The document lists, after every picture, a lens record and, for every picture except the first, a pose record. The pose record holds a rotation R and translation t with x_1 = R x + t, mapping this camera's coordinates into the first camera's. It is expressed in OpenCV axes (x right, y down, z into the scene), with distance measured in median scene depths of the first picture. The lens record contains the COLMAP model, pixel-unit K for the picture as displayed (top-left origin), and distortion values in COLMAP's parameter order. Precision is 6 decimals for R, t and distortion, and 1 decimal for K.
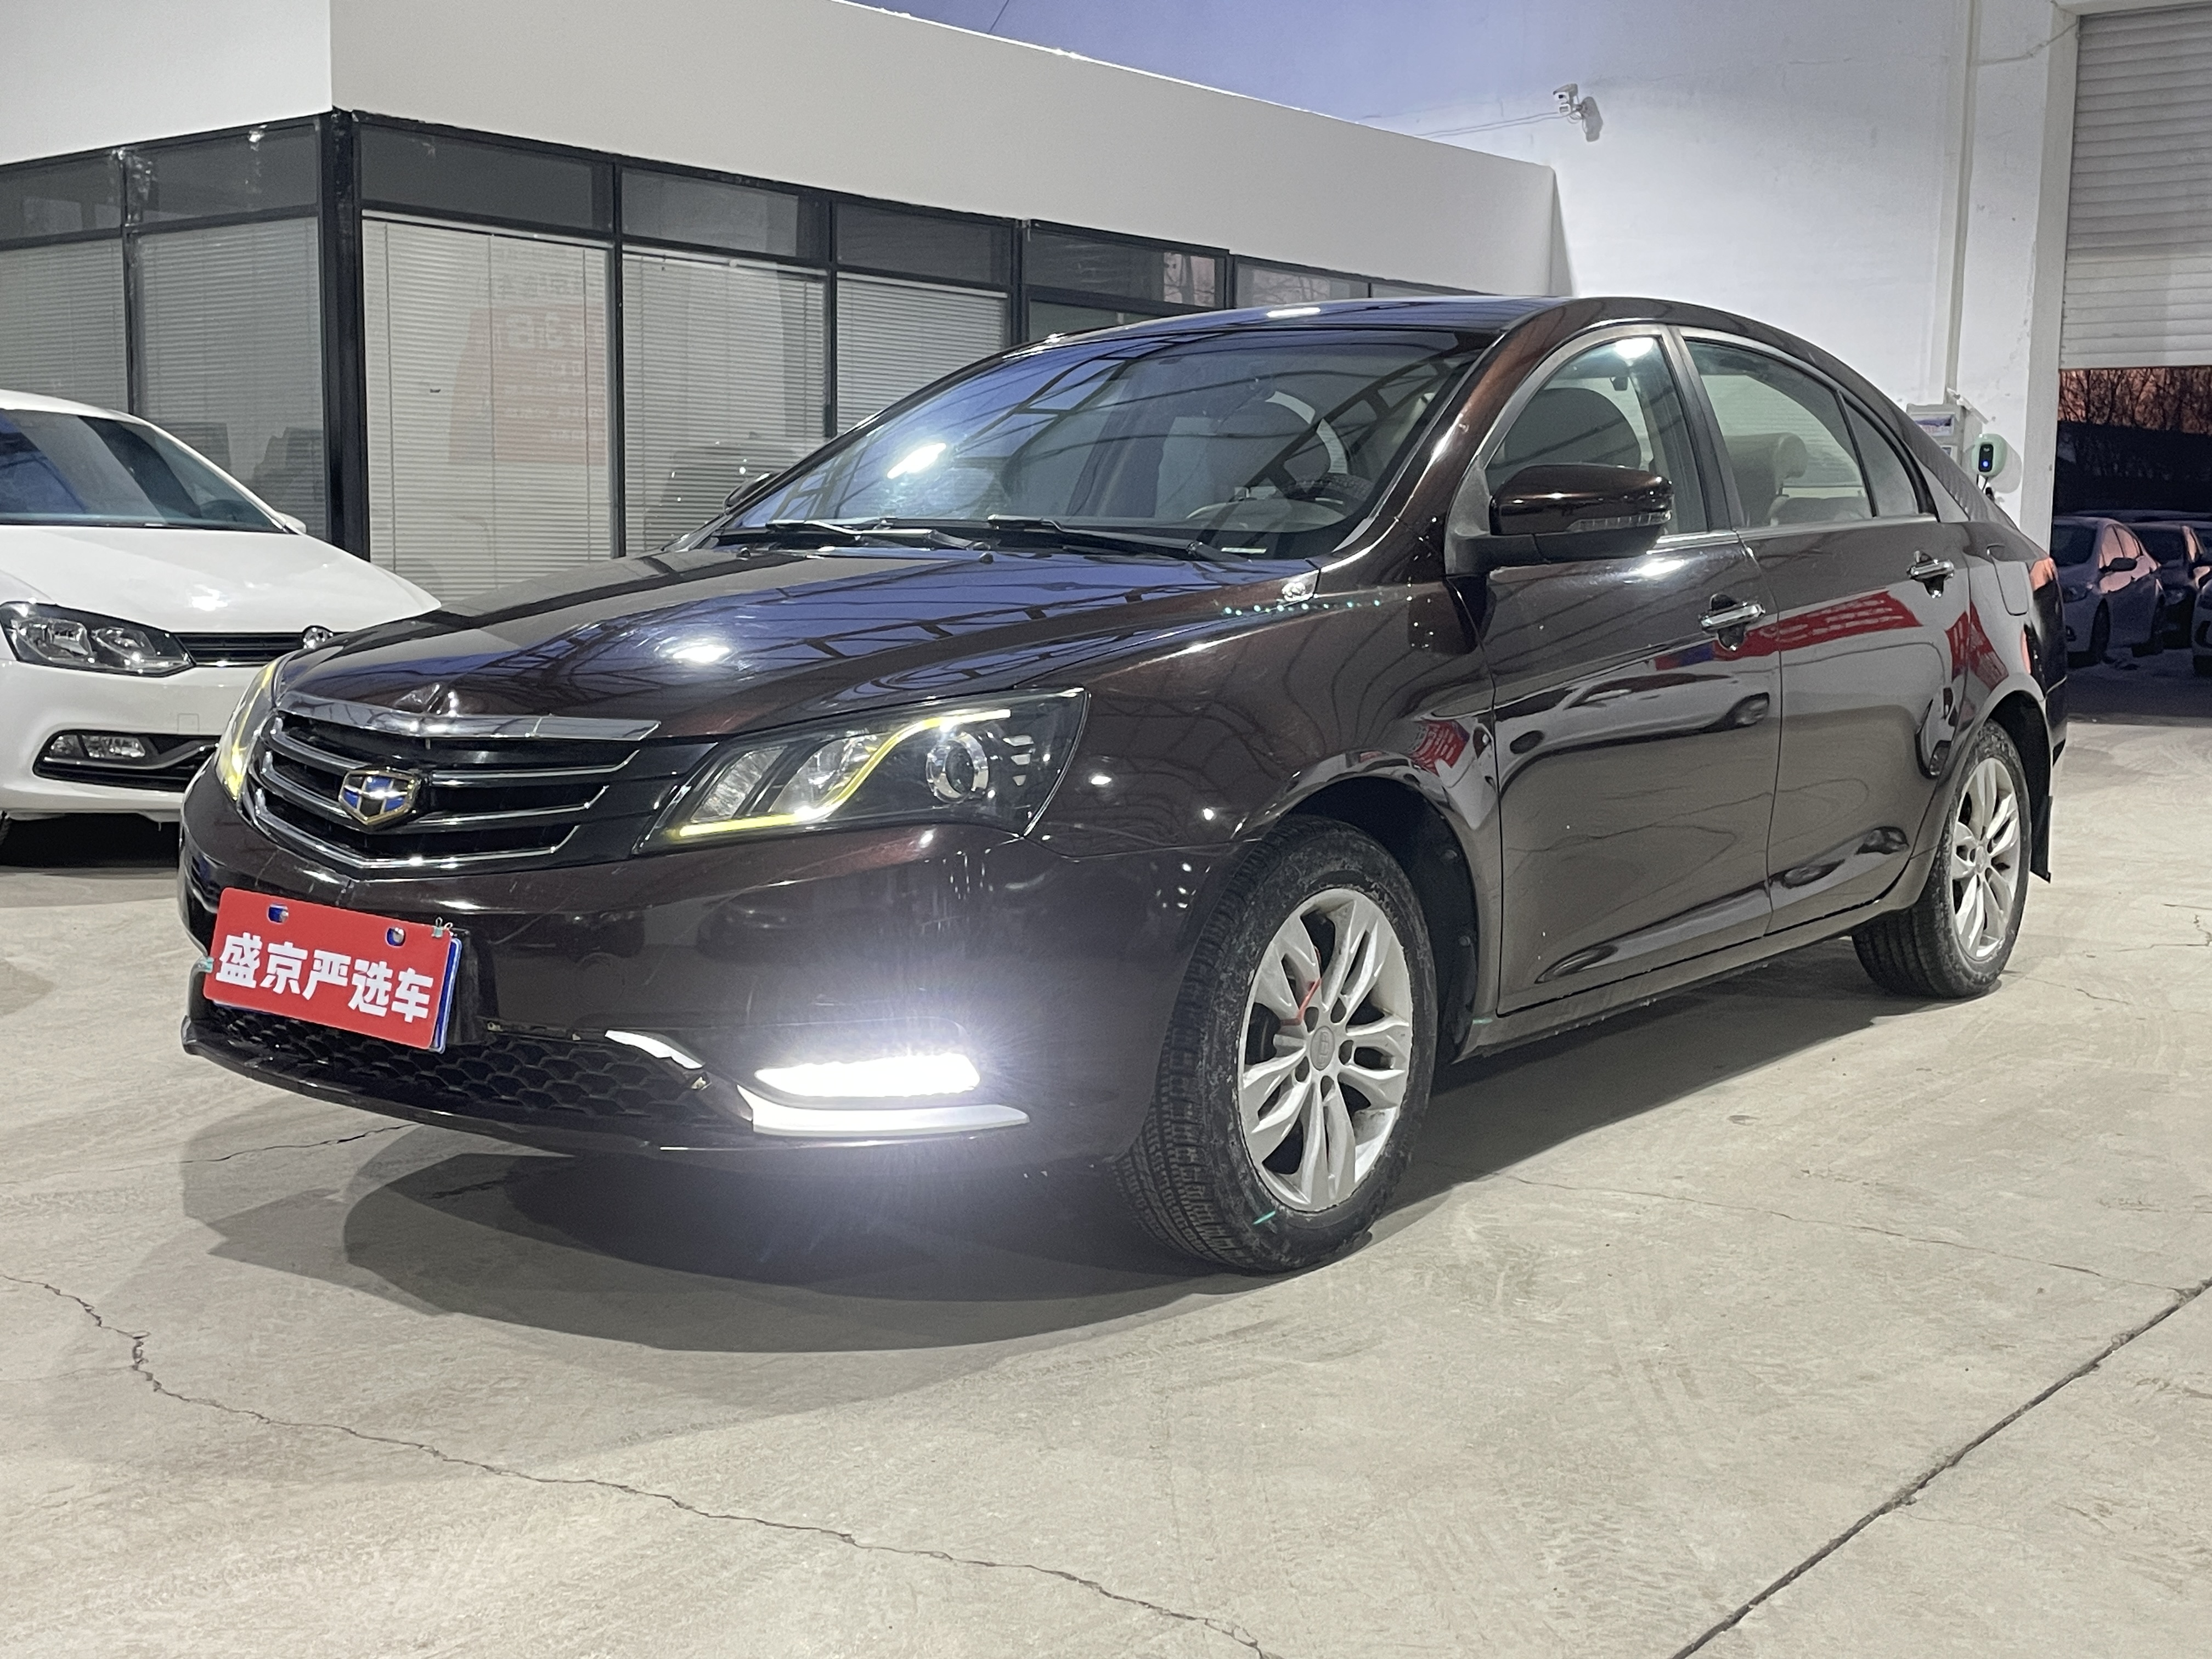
lens RADIAL K [[2516.0, 0, 1122.6], [0, 2516.0, 810.3], [0, 0, 1]] dist [0.132835, -0.228048]
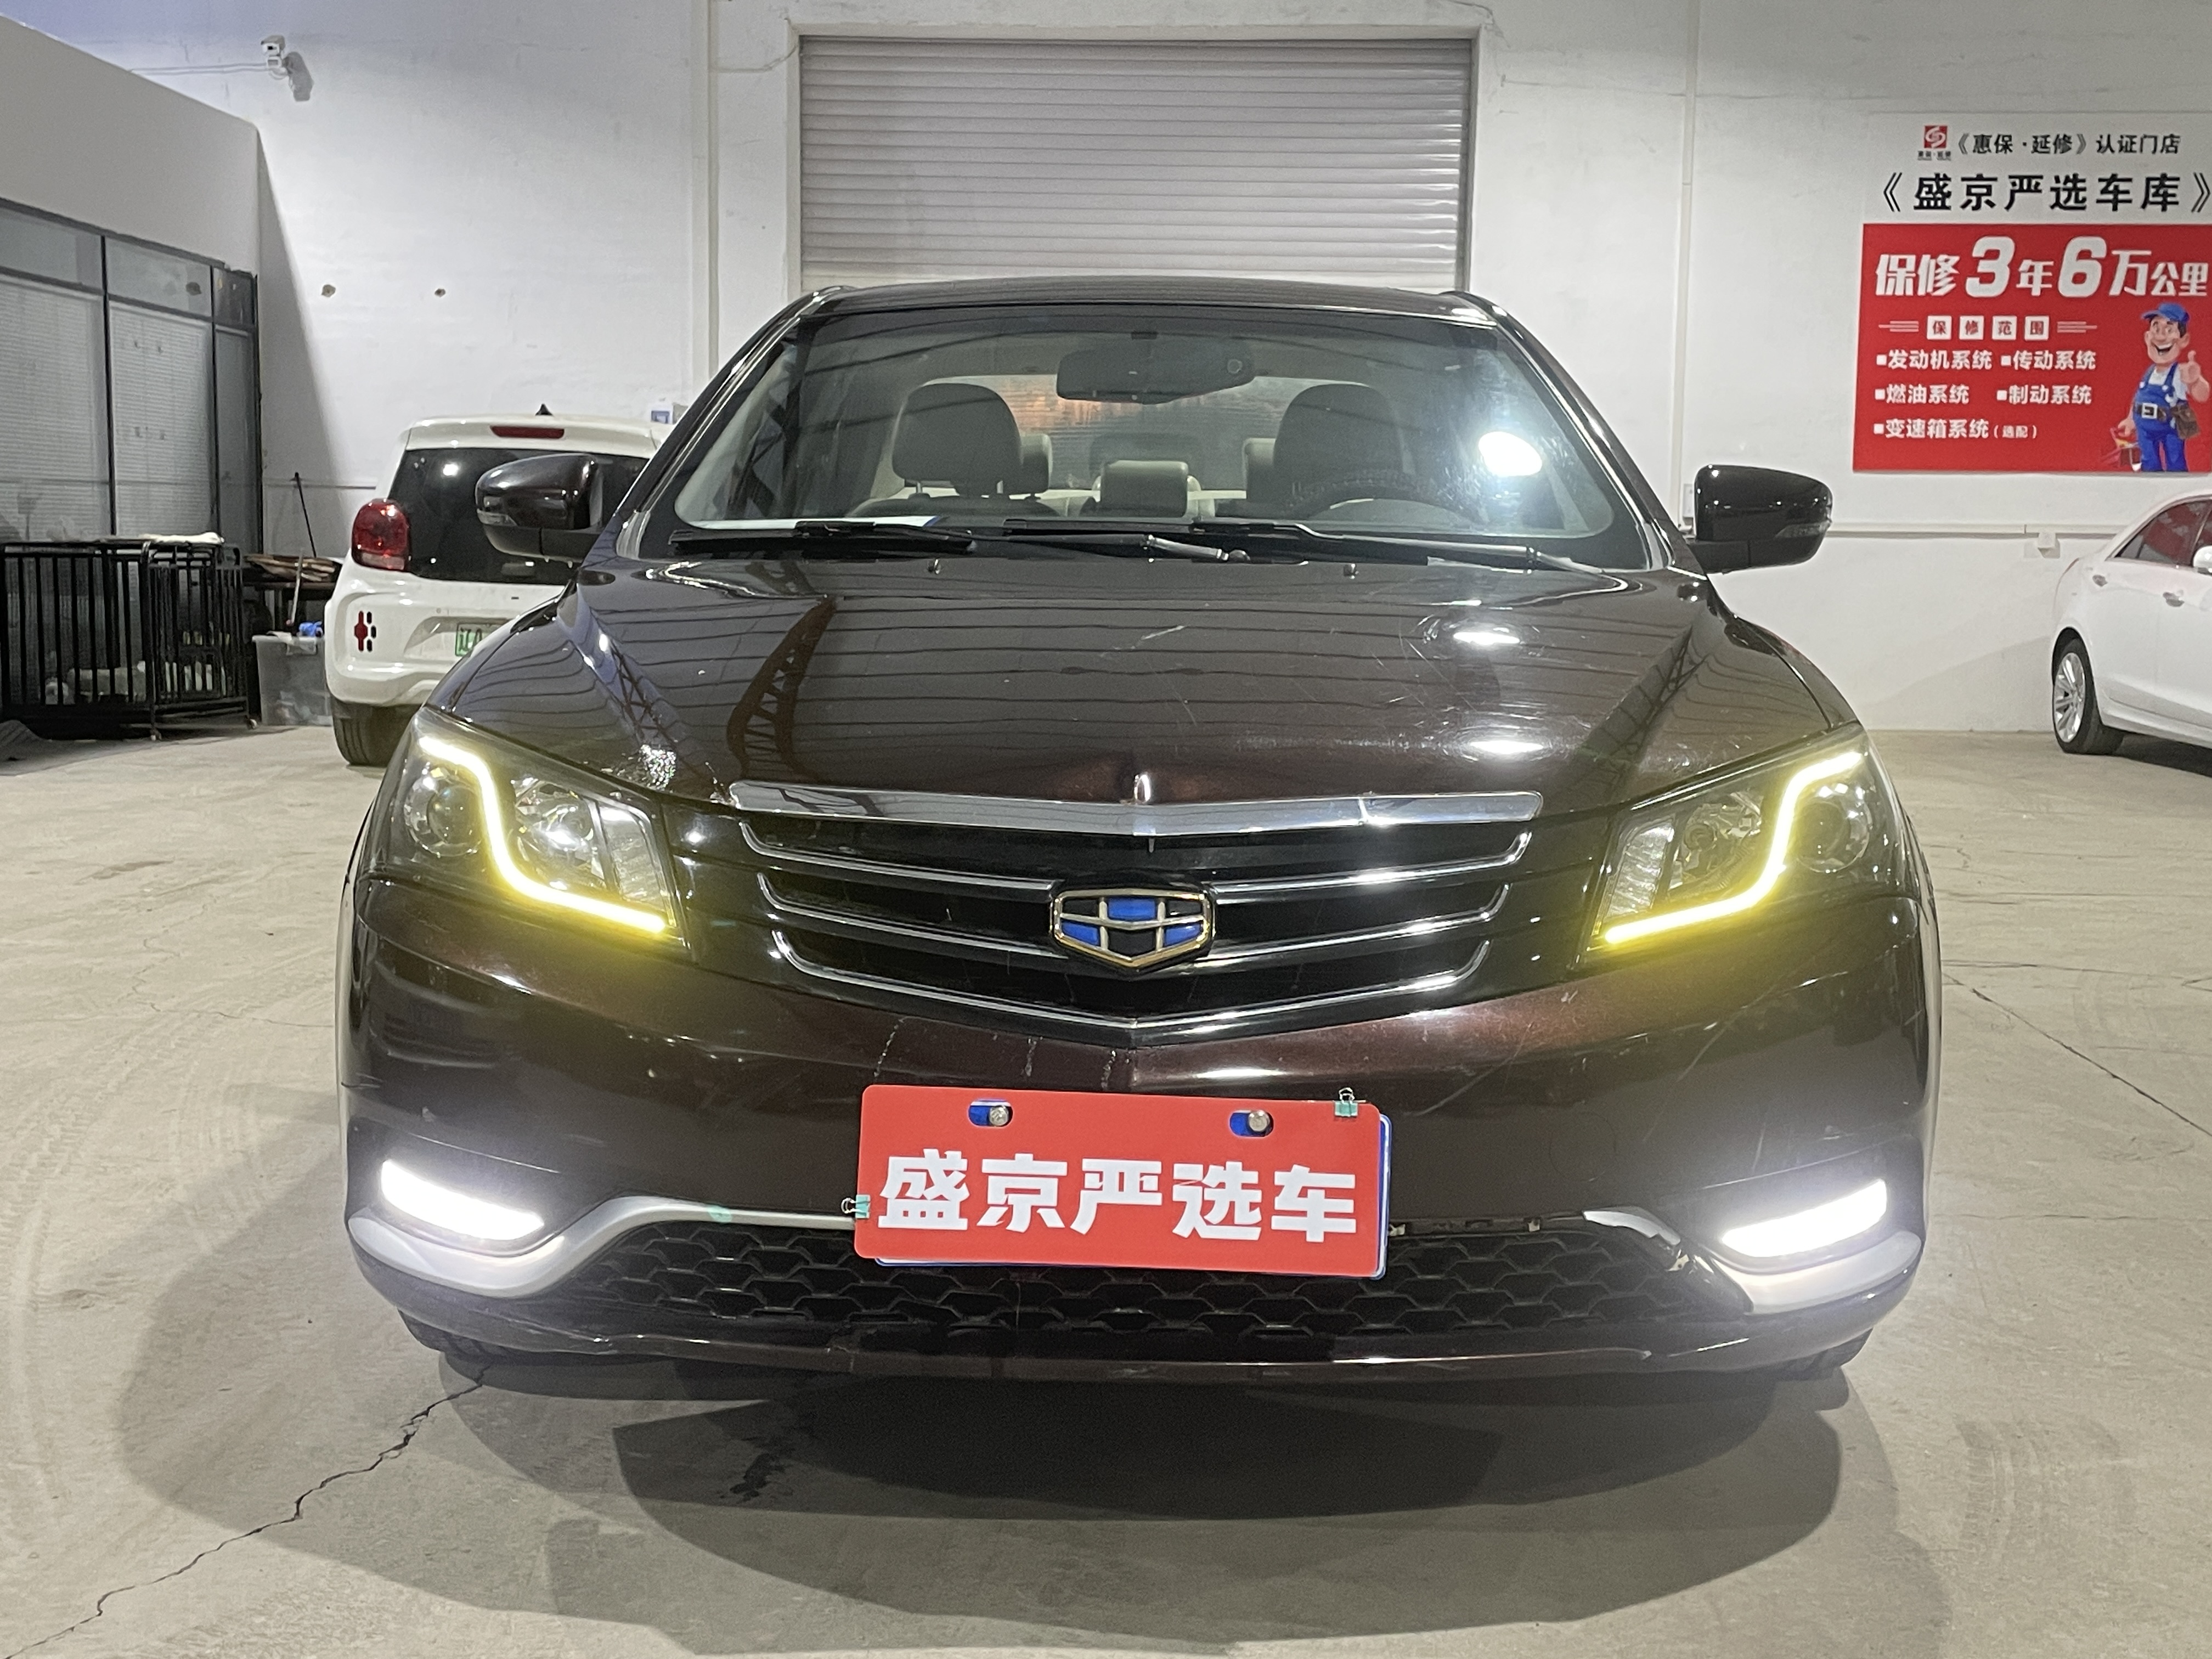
lens RADIAL K [[2516.0, 0, 1122.6], [0, 2516.0, 810.3], [0, 0, 1]] dist [0.132835, -0.228048]
pose [[0.802260, -0.063409, 0.593597, -0.694822], [0.062397, 0.997803, 0.022255, -0.051943], [-0.593705, 0.019184, 0.804454, 0.443972]]
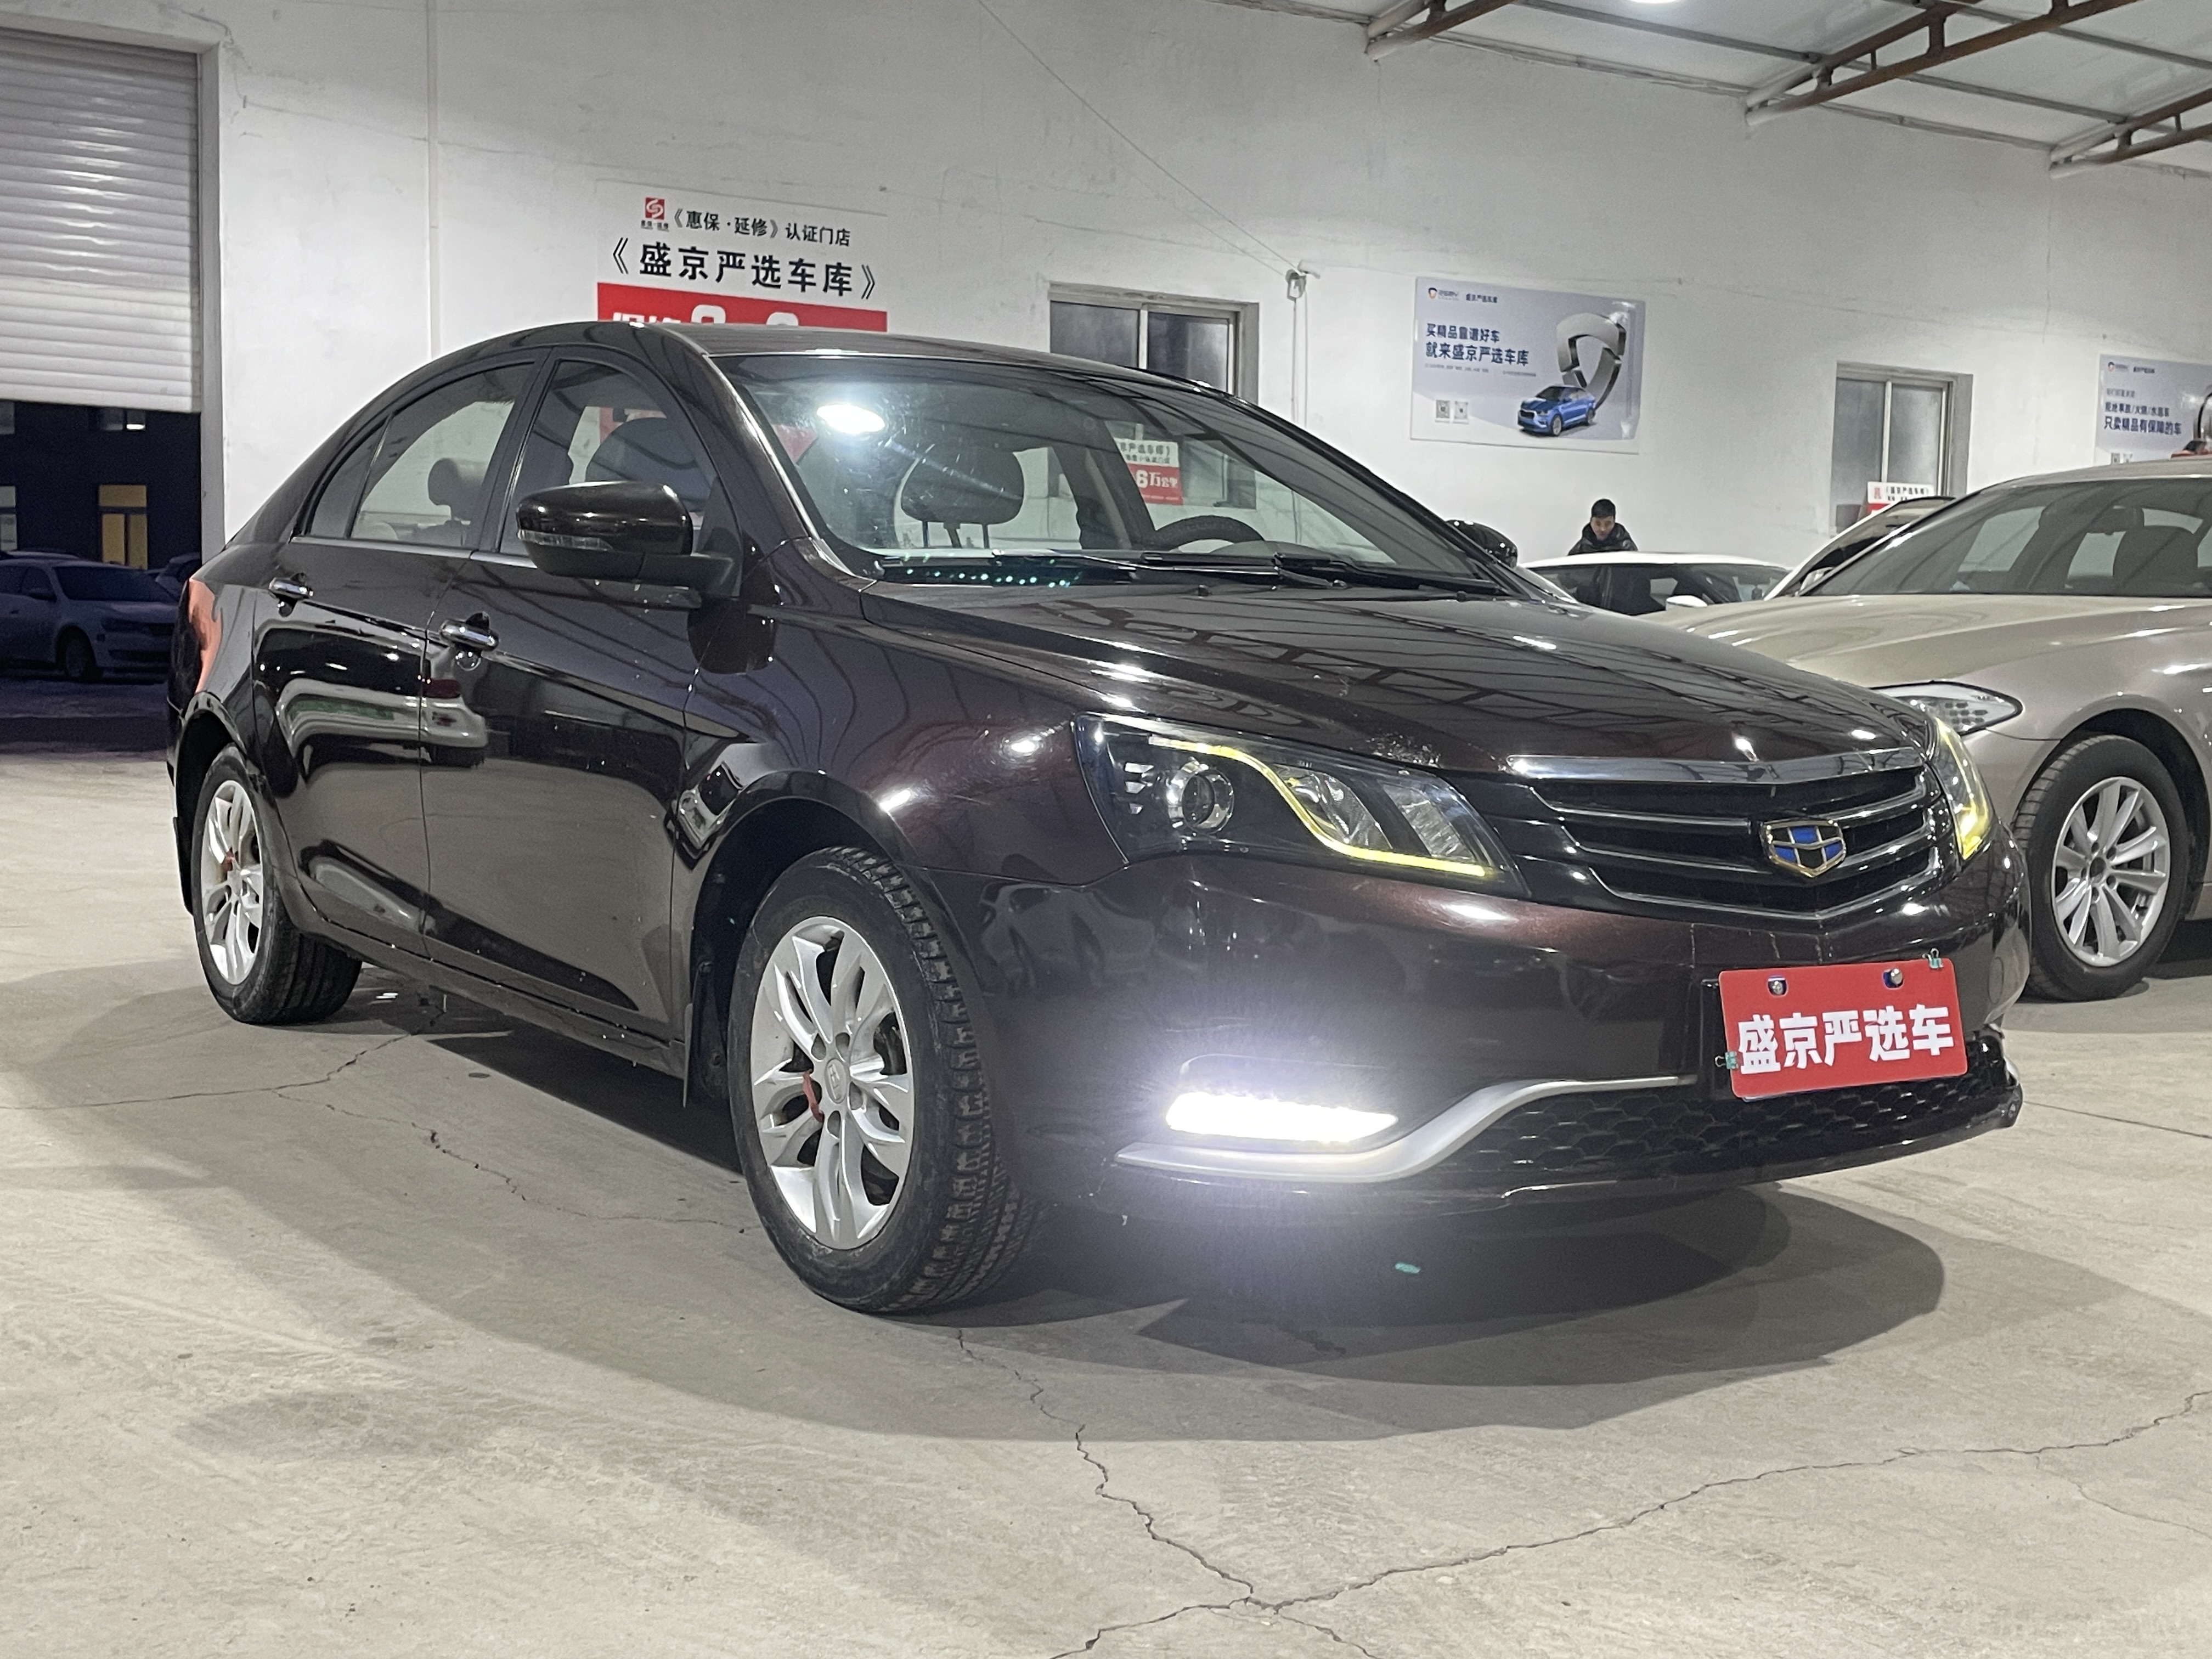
lens RADIAL K [[2516.0, 0, 1122.6], [0, 2516.0, 810.3], [0, 0, 1]] dist [0.132835, -0.228048]
pose [[0.296144, -0.081446, 0.951665, -1.276837], [0.088832, 0.994388, 0.057459, -0.097250], [-0.951004, 0.067522, 0.301717, 0.945925]]
